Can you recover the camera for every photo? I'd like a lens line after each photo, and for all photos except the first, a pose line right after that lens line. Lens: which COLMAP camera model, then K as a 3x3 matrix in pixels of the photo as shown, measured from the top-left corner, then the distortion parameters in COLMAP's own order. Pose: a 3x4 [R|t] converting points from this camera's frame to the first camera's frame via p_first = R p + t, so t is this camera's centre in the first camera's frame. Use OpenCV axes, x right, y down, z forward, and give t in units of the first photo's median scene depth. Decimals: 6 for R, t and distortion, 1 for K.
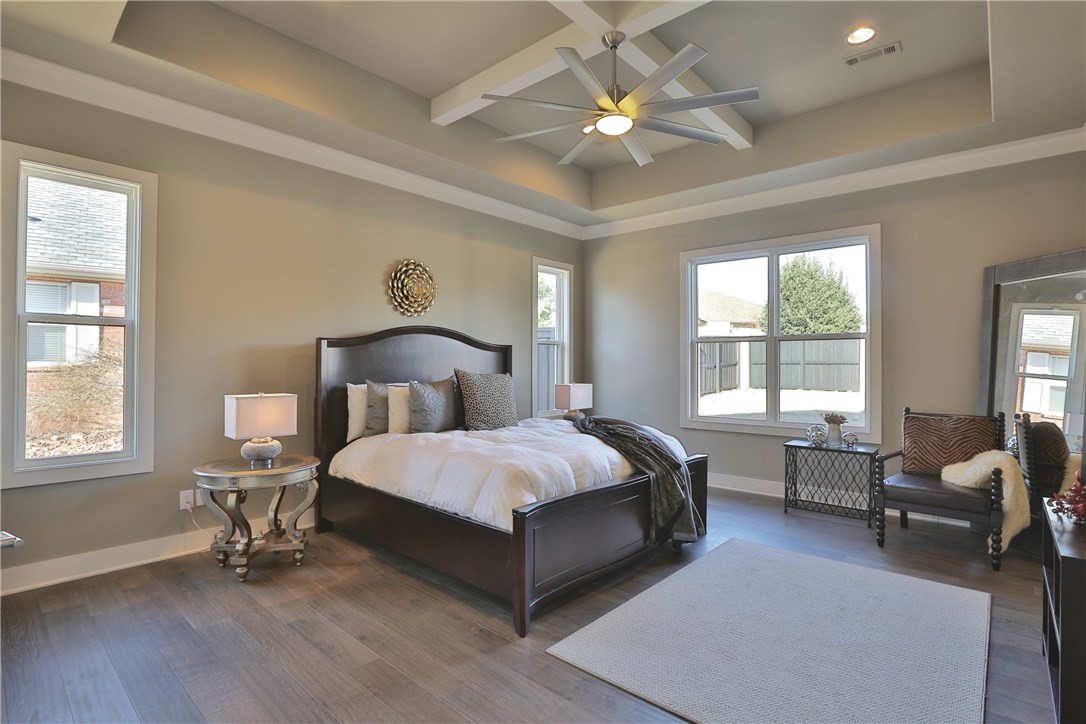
lens RADIAL K [[527.3, 0, 543.0], [0, 527.3, 362.0], [0, 0, 1]] dist [-0.057805, 0.021861]
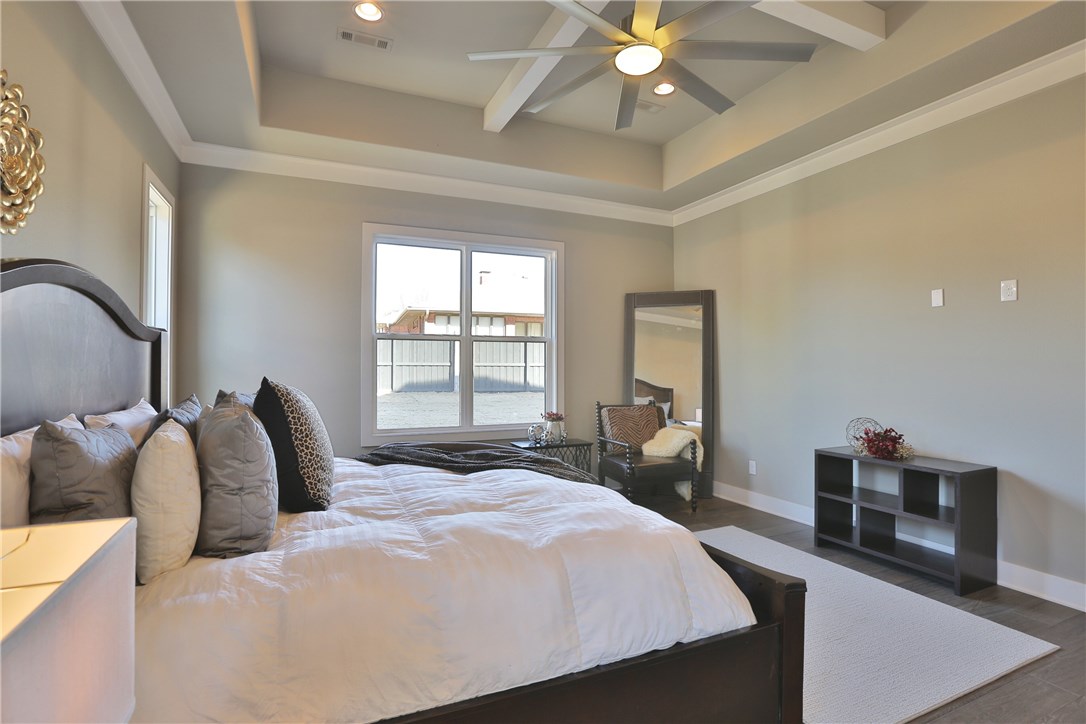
lens RADIAL K [[527.3, 0, 543.0], [0, 527.3, 362.0], [0, 0, 1]] dist [-0.057805, 0.021861]
pose [[0.415562, 0.004599, 0.909553, -0.386391], [-0.001231, 0.999989, -0.004494, 0.001748], [-0.909564, 0.000748, 0.415563, 0.504930]]
